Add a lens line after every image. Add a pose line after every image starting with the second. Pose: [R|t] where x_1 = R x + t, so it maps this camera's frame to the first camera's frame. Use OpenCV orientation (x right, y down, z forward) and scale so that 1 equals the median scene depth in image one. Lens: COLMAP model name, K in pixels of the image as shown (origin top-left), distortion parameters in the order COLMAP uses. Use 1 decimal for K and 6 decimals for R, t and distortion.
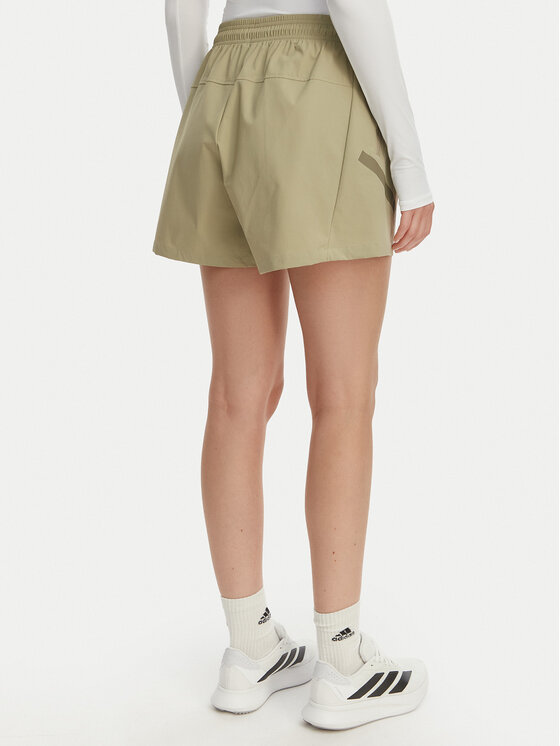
lens RADIAL K [[1055.8, 0, 280.0], [0, 1055.8, 373.0], [0, 0, 1]] dist [0.254538, 0.040618]
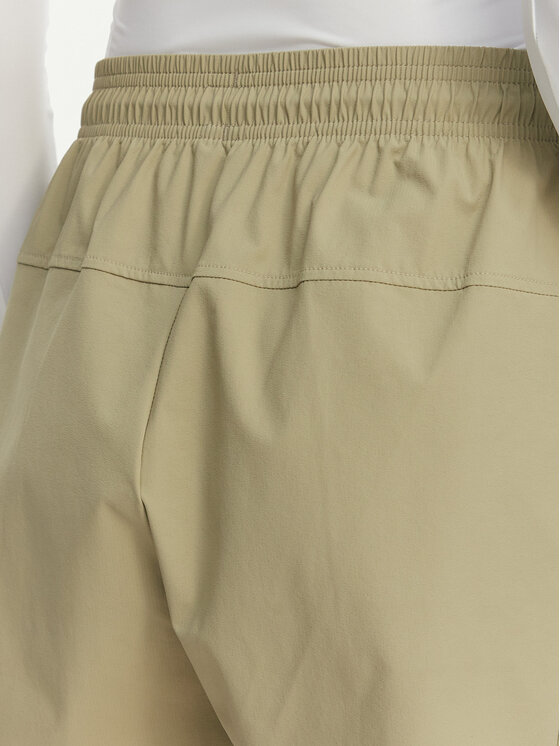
lens RADIAL K [[1055.8, 0, 280.0], [0, 1055.8, 373.0], [0, 0, 1]] dist [0.254538, 0.040618]
pose [[0.977834, -0.087639, 0.190156, -0.075074], [0.063507, 0.989545, 0.129486, -0.285219], [-0.199516, -0.114540, 0.973177, 0.722939]]
